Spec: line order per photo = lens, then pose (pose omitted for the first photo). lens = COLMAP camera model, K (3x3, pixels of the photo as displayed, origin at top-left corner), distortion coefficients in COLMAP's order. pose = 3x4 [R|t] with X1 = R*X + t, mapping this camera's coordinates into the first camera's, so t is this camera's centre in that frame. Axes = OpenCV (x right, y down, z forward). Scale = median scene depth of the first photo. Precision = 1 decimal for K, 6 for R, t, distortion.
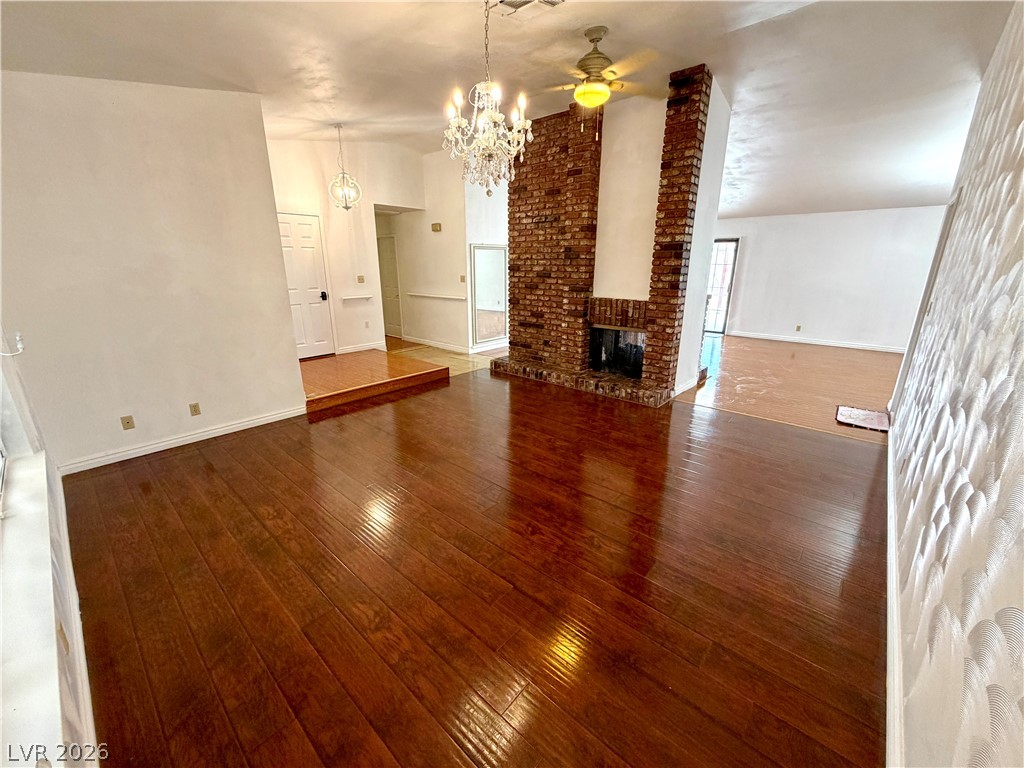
lens RADIAL K [[409.2, 0, 510.0], [0, 409.2, 383.8], [0, 0, 1]] dist [-0.001525, 0.000434]
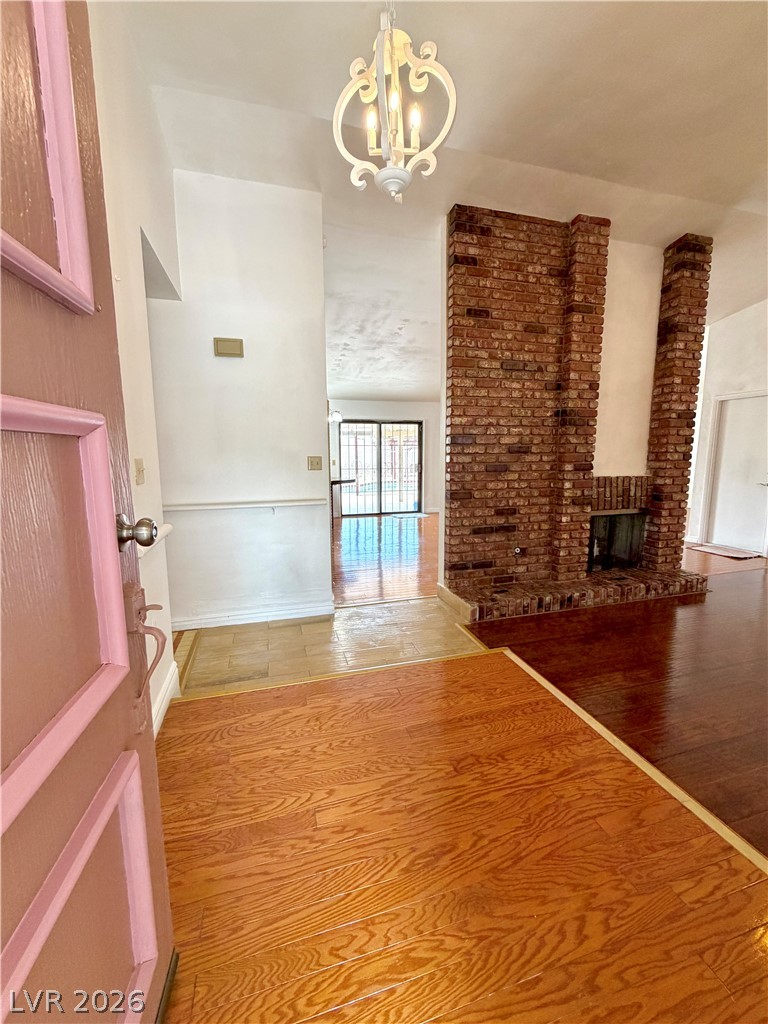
lens RADIAL K [[409.2, 0, 385.2], [0, 409.2, 510.4], [0, 0, 1]] dist [-0.001525, 0.000434]
pose [[0.533514, -0.122202, 0.836917, -0.595776], [0.246354, 0.969055, -0.015549, -0.219059], [-0.809118, 0.214473, 0.547110, 0.852943]]
